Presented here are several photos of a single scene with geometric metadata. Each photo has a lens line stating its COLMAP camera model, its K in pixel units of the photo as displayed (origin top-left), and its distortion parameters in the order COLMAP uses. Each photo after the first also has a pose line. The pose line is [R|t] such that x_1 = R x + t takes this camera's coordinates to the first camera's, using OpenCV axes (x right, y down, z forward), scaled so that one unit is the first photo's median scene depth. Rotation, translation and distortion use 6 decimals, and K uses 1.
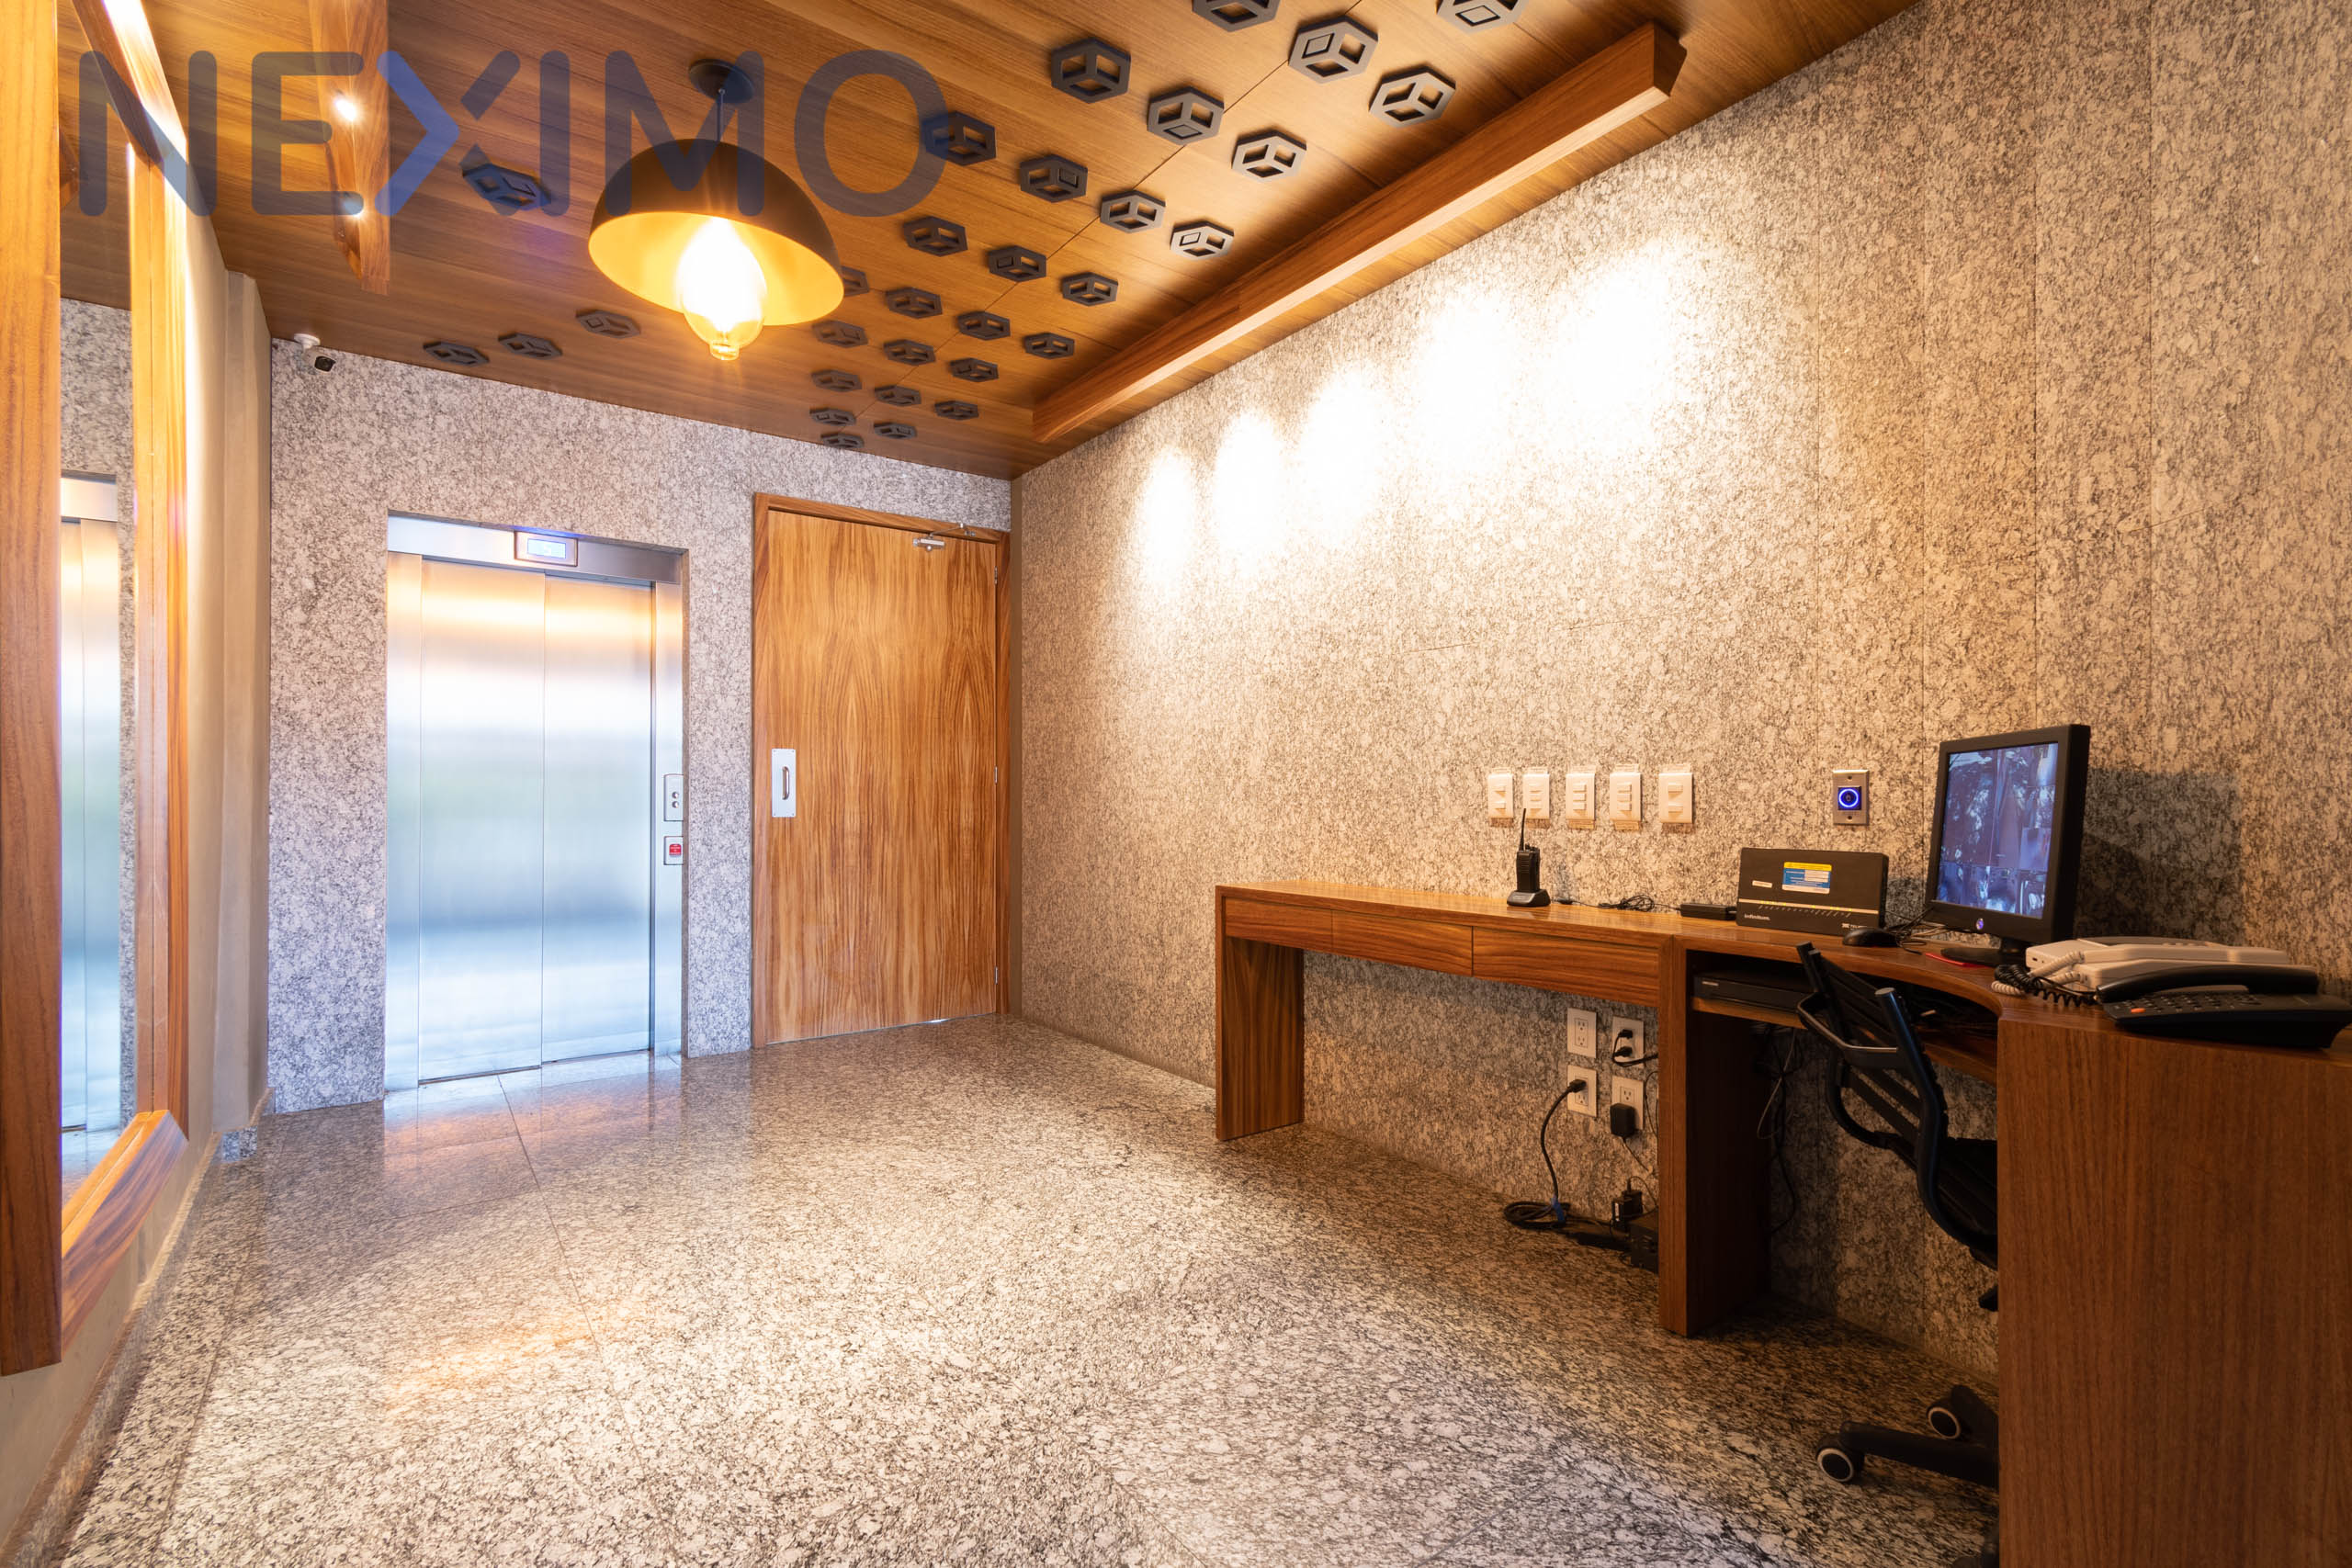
lens RADIAL K [[1047.3, 0, 1179.7], [0, 1047.3, 792.3], [0, 0, 1]] dist [0.007892, -0.001017]
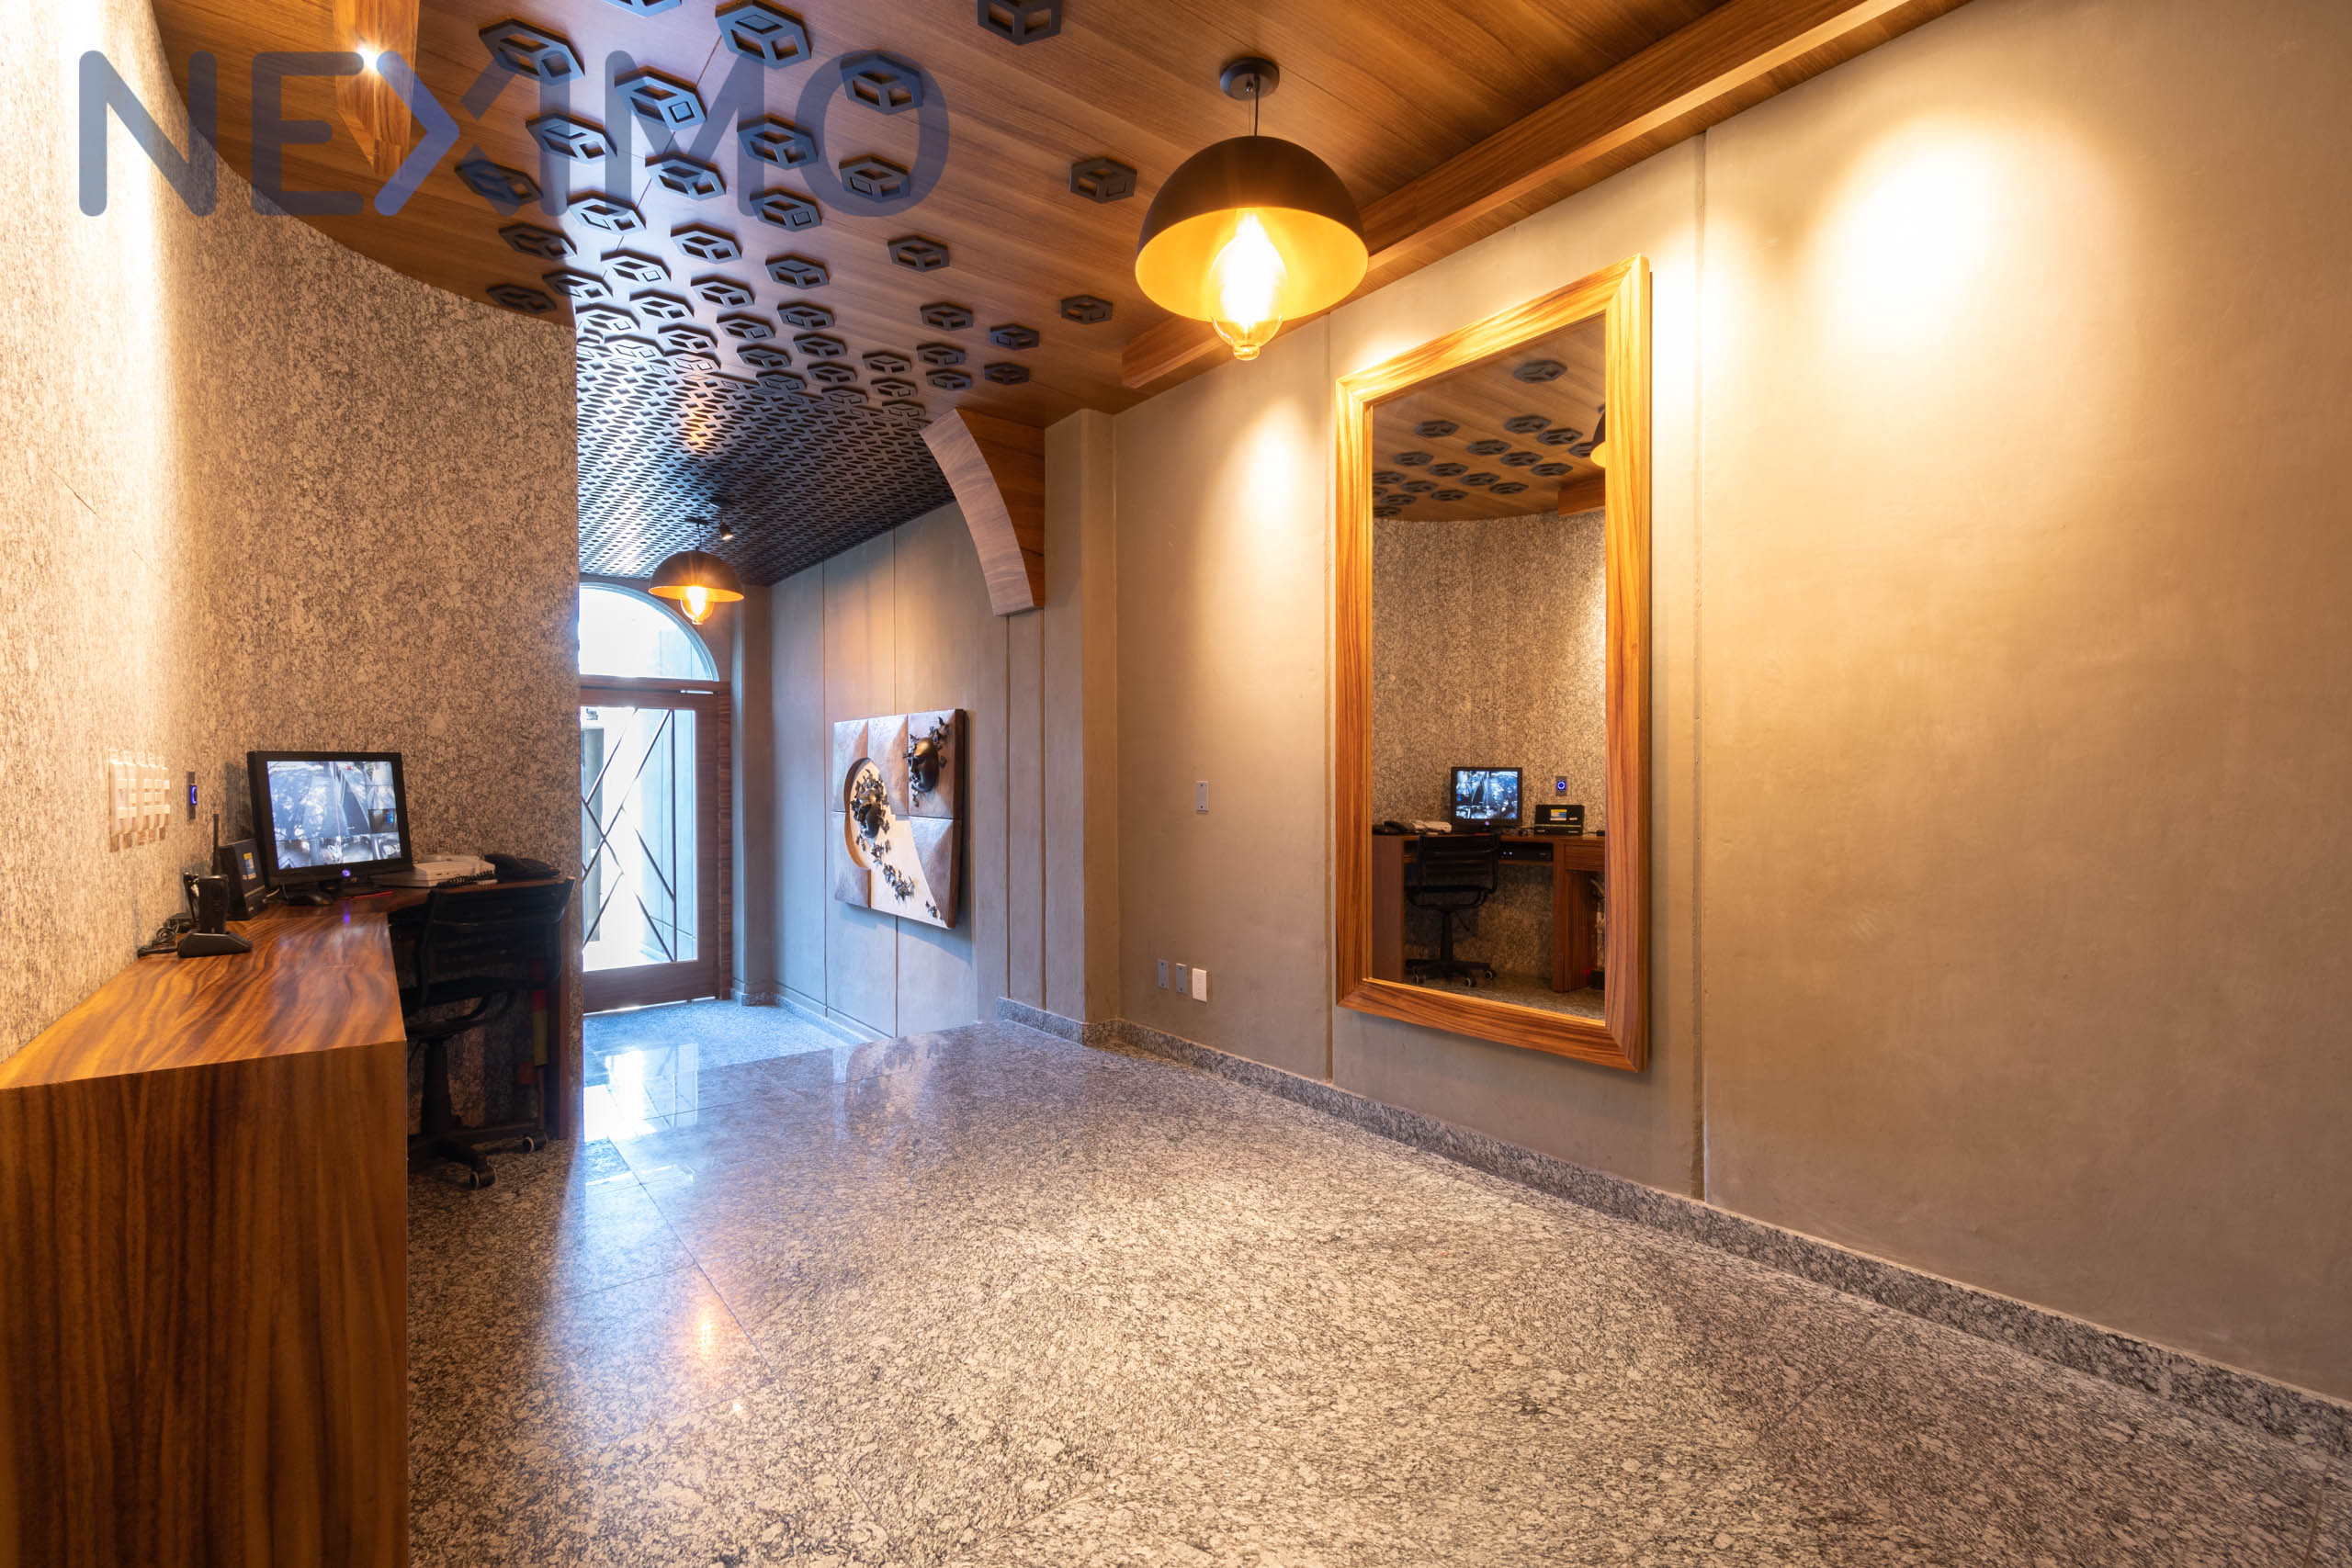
lens RADIAL K [[1047.3, 0, 1172.0], [0, 1047.3, 785.3], [0, 0, 1]] dist [0.007892, -0.001017]
pose [[-0.999730, 0.002180, -0.023143, -0.370278], [0.002122, 0.999995, 0.002505, -0.005671], [0.023149, 0.002455, -0.999729, 2.212706]]
